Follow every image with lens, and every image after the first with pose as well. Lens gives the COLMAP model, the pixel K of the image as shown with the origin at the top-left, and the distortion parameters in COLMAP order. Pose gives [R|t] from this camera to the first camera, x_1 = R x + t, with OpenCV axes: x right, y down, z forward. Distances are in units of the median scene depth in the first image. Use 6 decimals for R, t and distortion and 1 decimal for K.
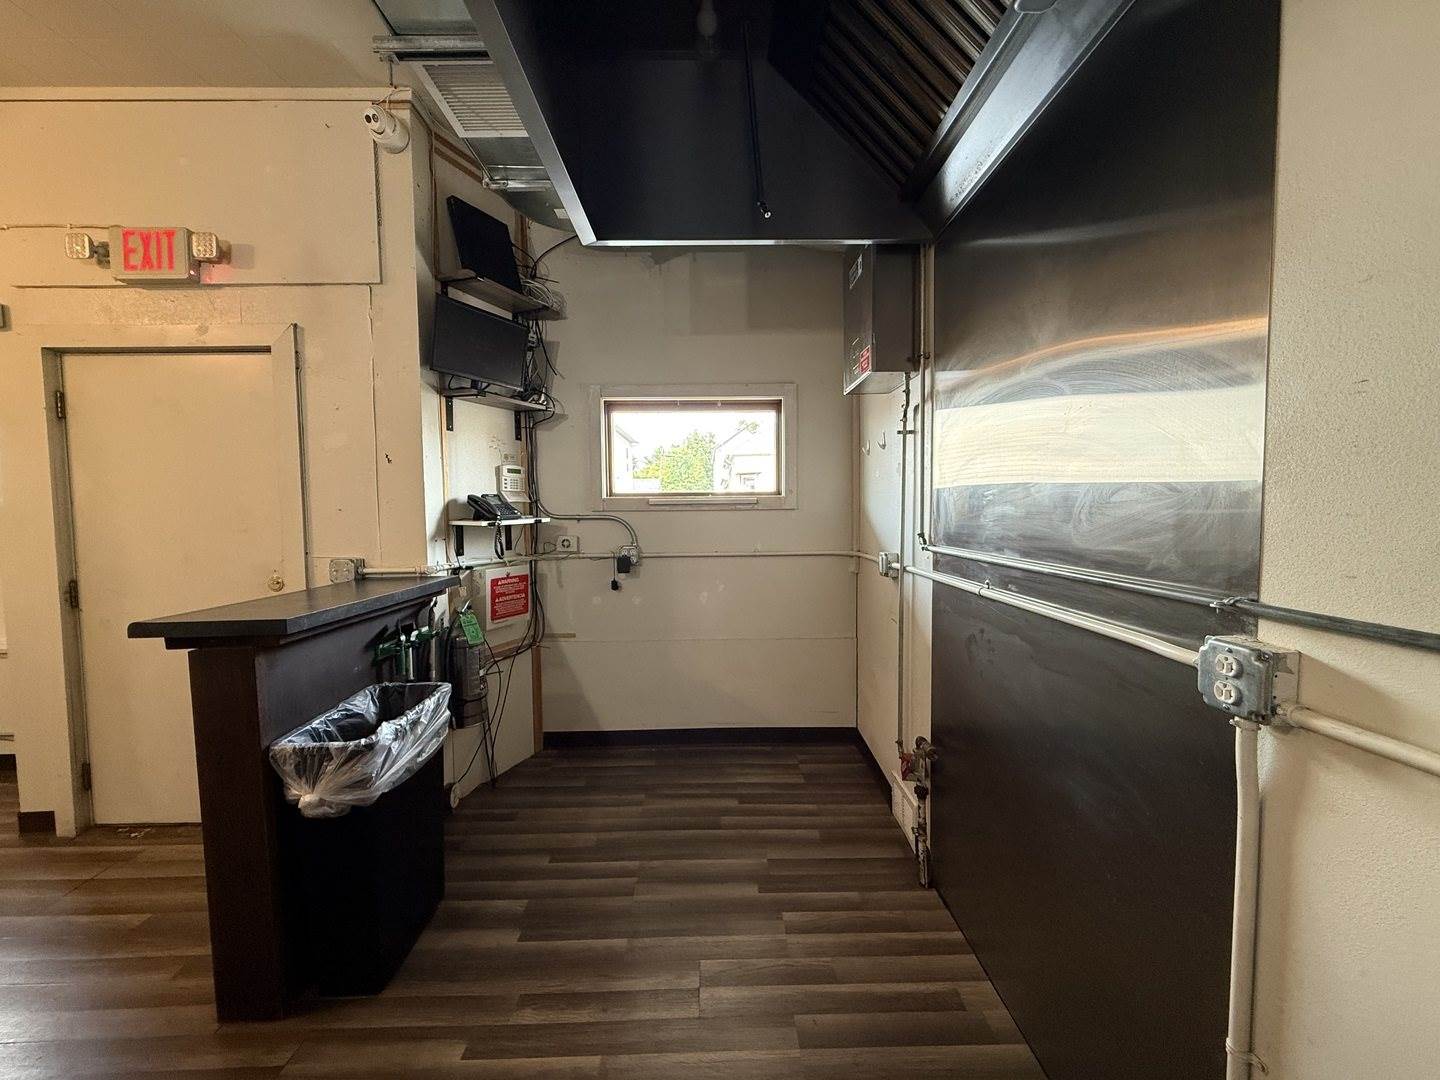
lens RADIAL K [[572.4, 0, 719.2], [0, 572.4, 544.5], [0, 0, 1]] dist [-0.001907, -0.000081]
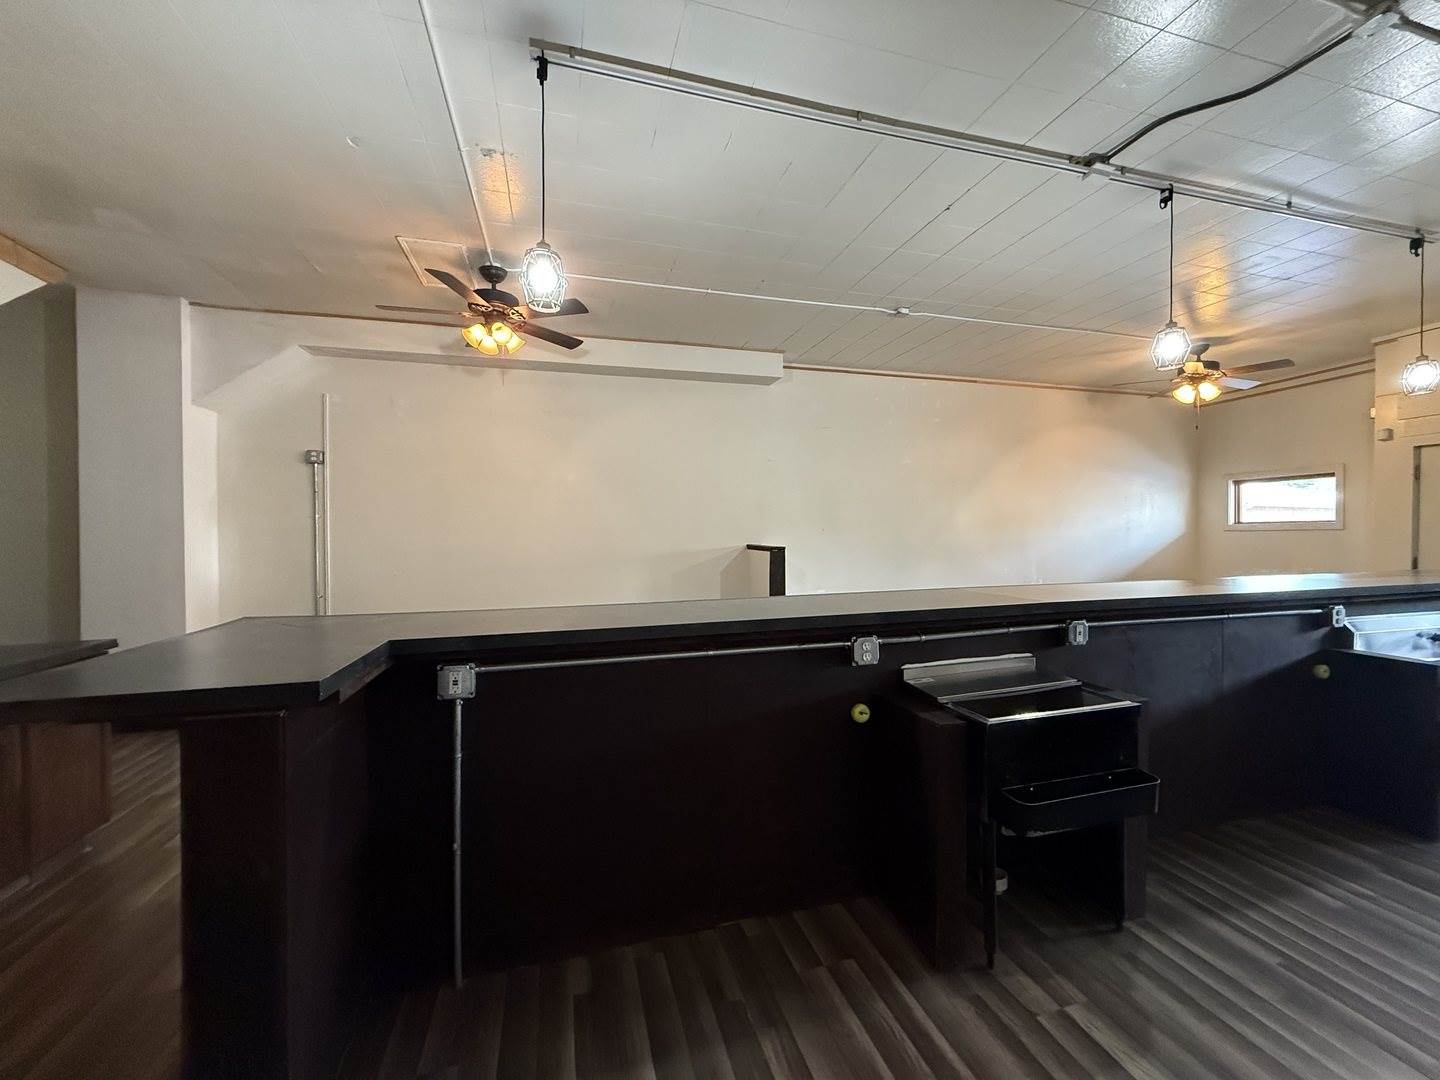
lens RADIAL K [[572.4, 0, 719.3], [0, 572.4, 538.3], [0, 0, 1]] dist [-0.001907, -0.000081]
pose [[0.255400, 0.019435, -0.966640, 0.190489], [-0.061472, 0.998101, 0.003825, 0.134738], [0.964879, 0.058444, 0.256110, -1.856867]]
